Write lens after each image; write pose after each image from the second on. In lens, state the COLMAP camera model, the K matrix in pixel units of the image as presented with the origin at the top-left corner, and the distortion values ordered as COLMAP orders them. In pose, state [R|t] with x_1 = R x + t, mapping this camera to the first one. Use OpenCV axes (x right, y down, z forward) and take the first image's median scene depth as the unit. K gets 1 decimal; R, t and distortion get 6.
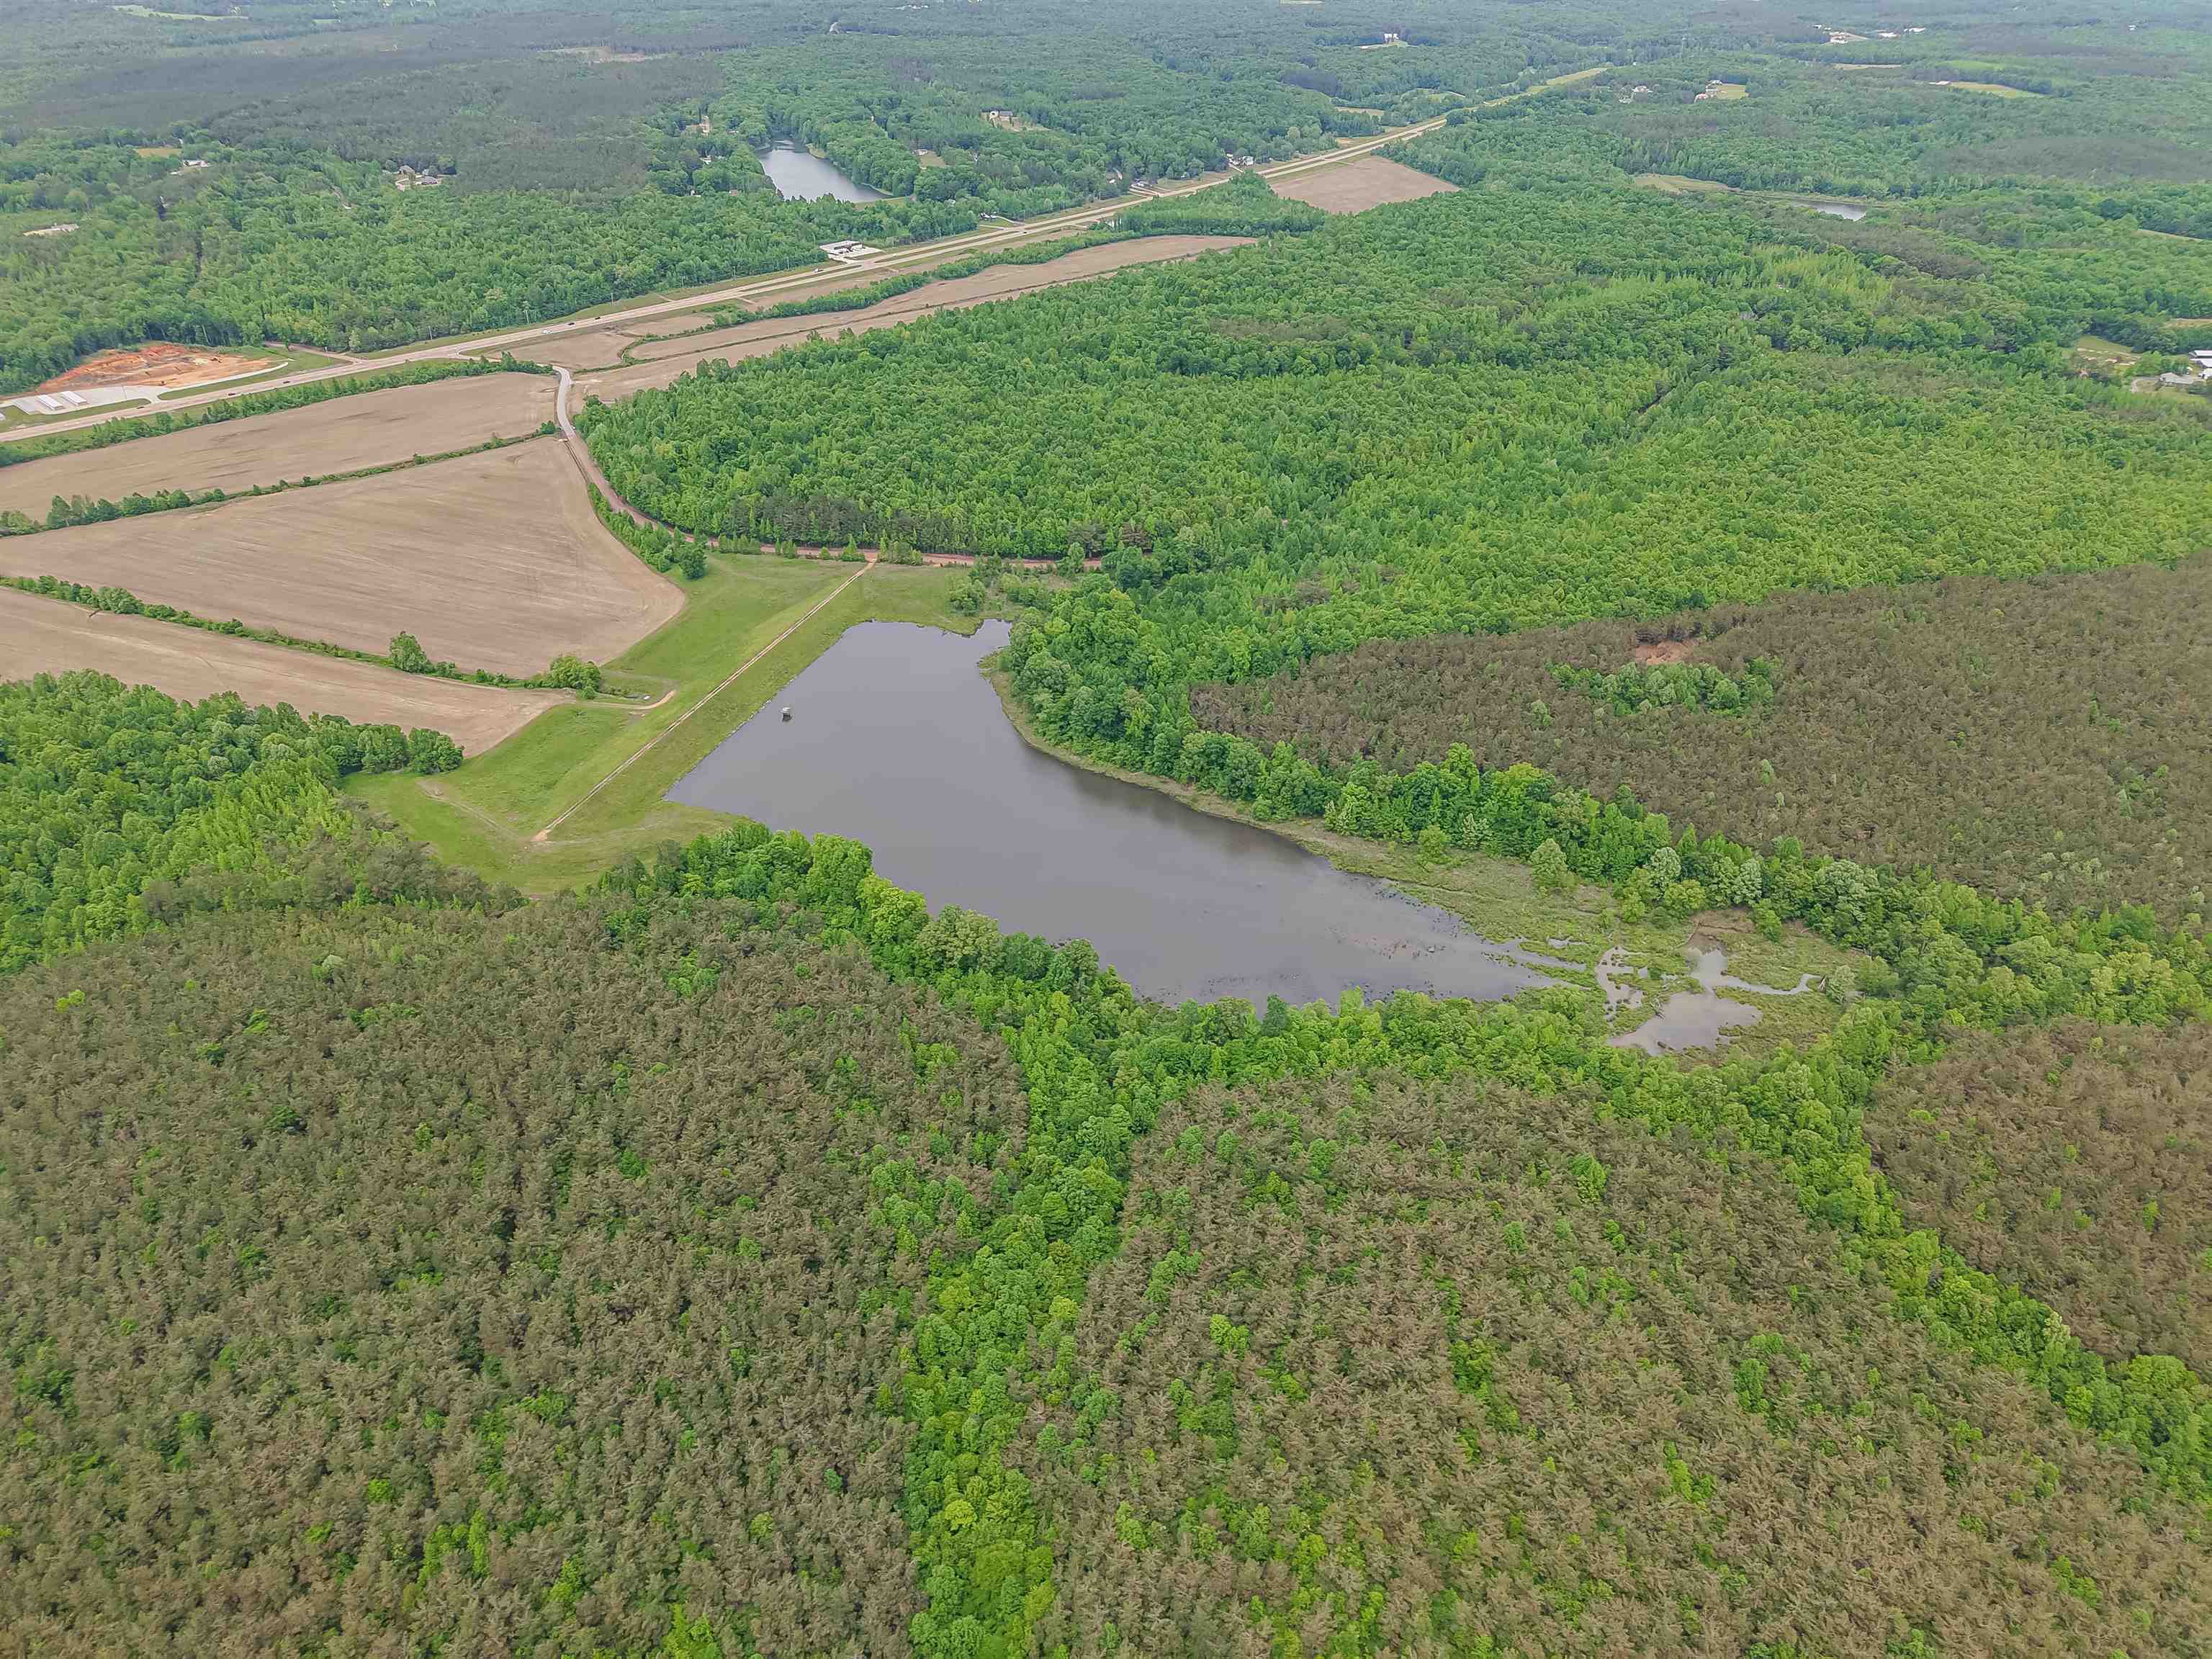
lens RADIAL K [[1489.1, 0, 1106.3], [0, 1489.1, 830.3], [0, 0, 1]] dist [0.017679, -0.017540]
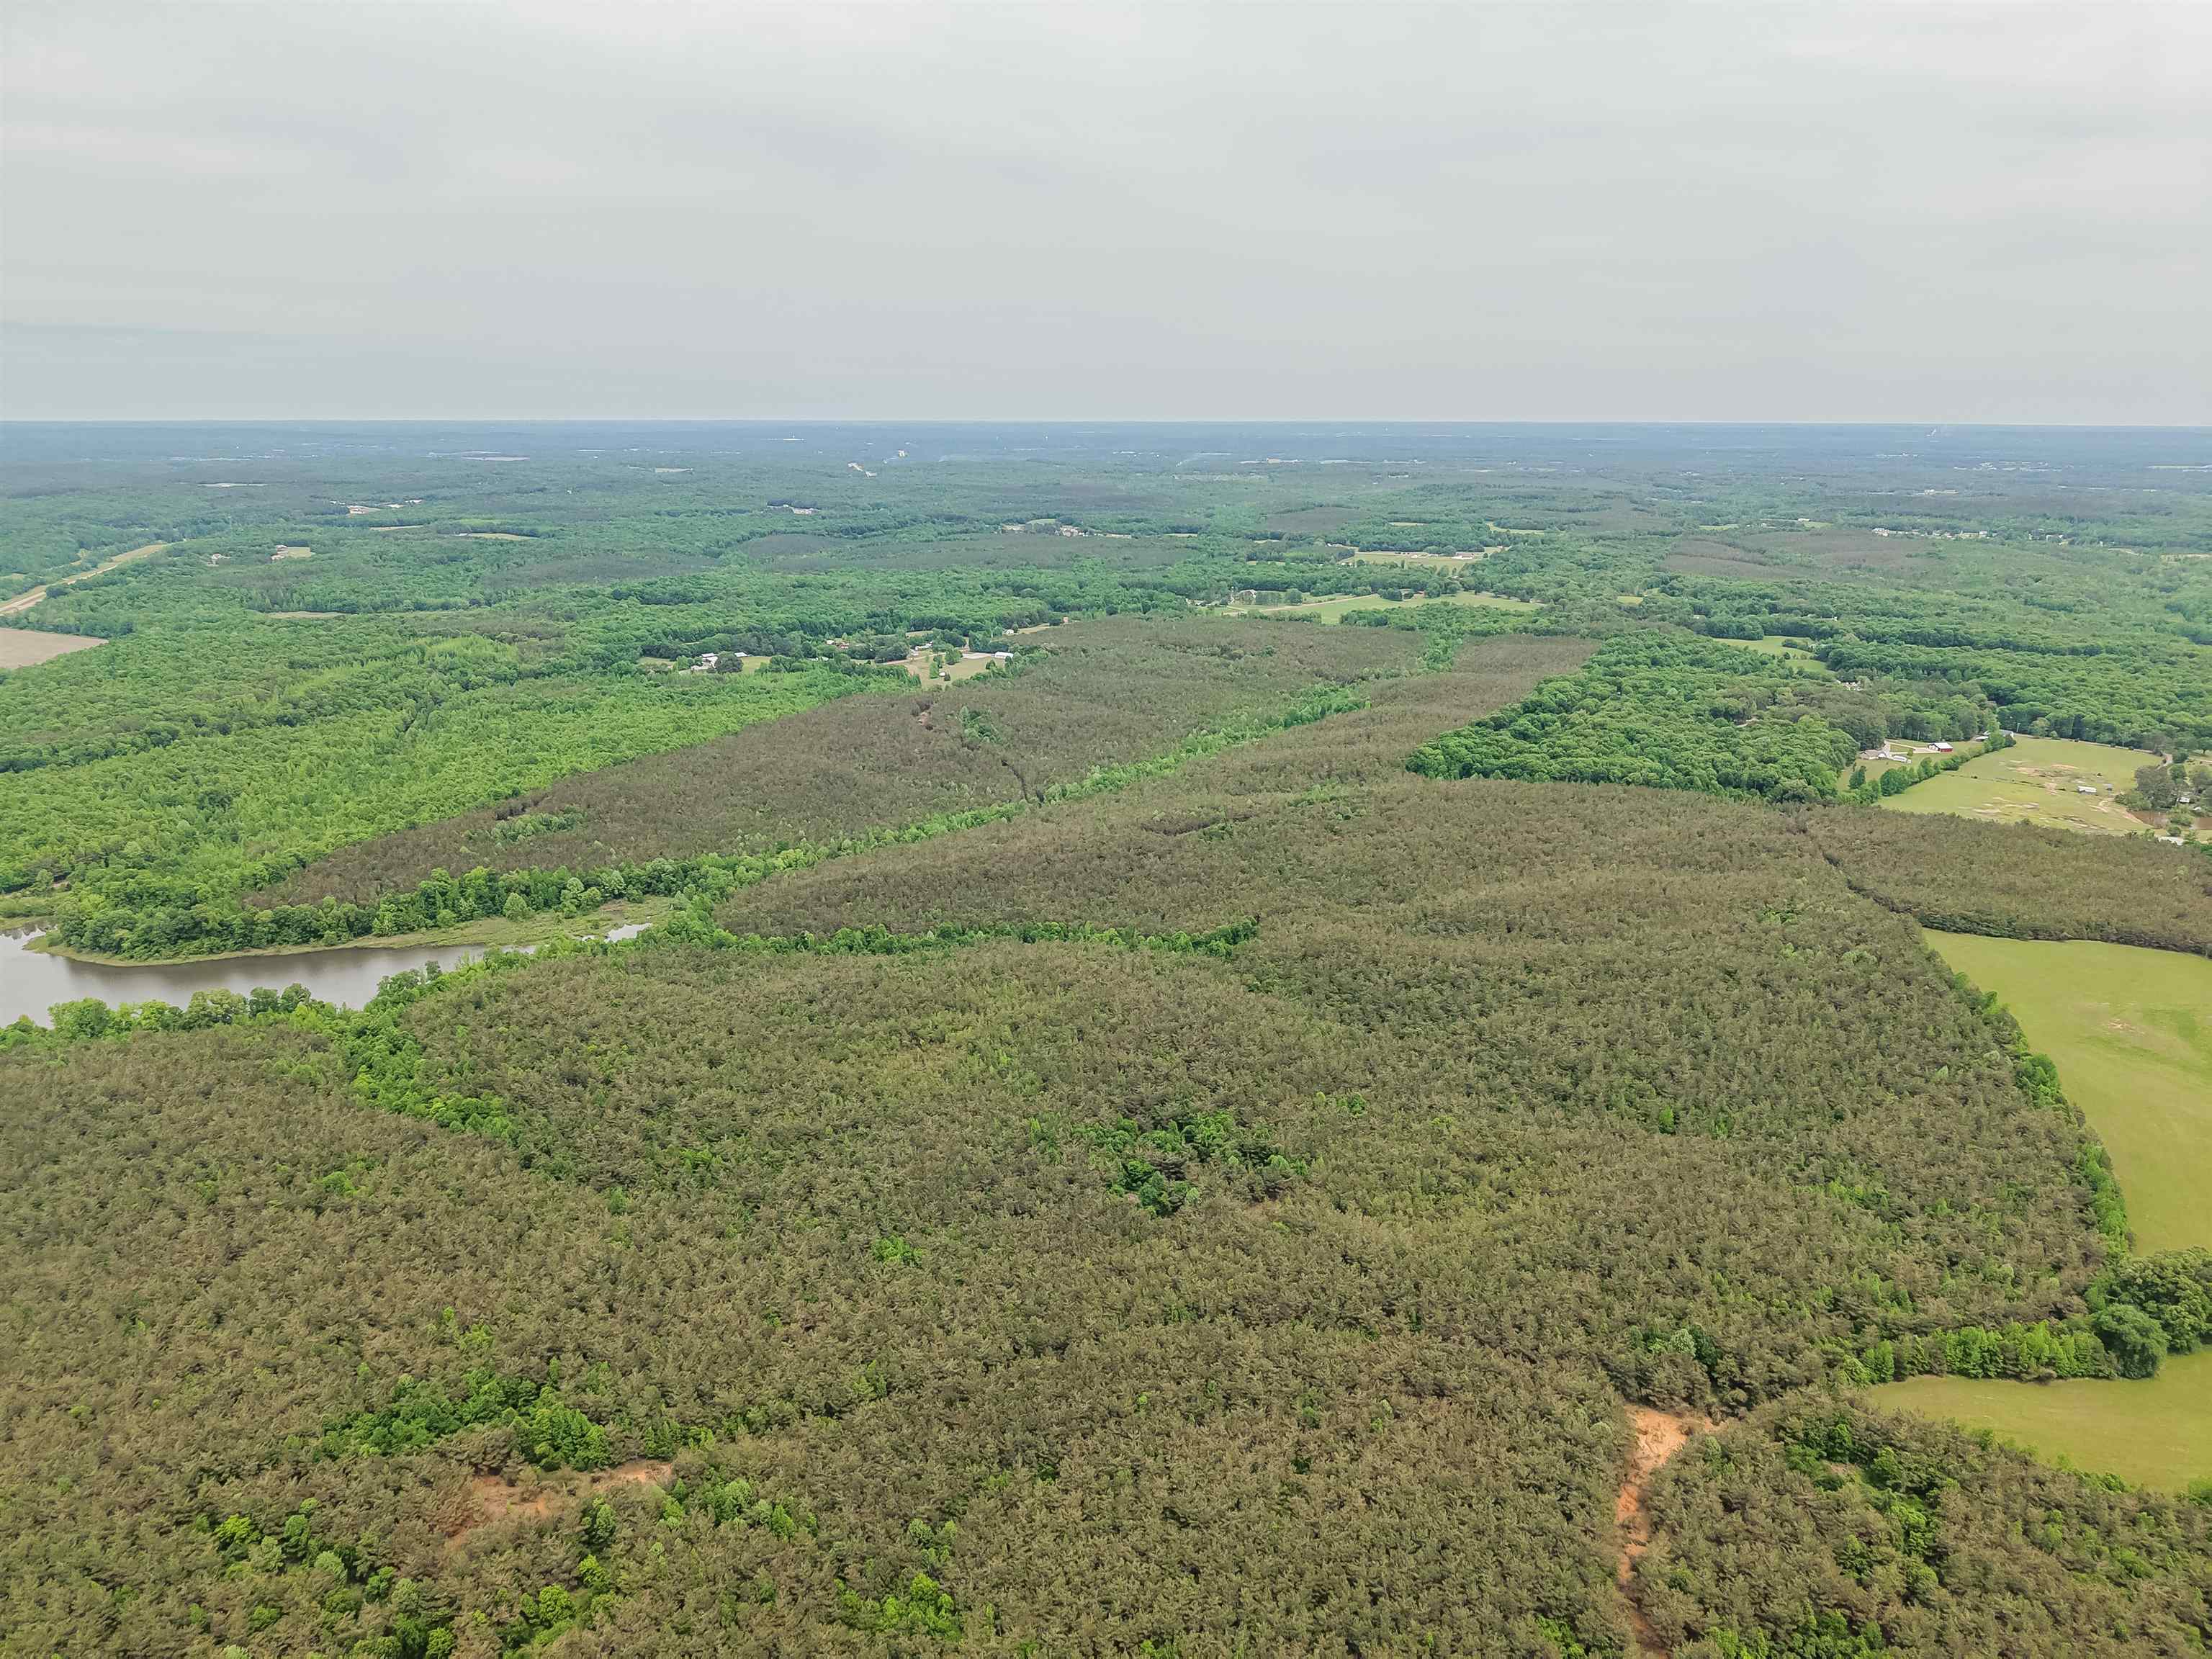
lens RADIAL K [[1489.1, 0, 1100.2], [0, 1489.1, 838.9], [0, 0, 1]] dist [0.017679, -0.017540]
pose [[0.631523, -0.218976, 0.743793, -0.546214], [0.410667, 0.908152, -0.081316, 0.360805], [-0.657671, 0.356804, 0.663445, -0.648950]]
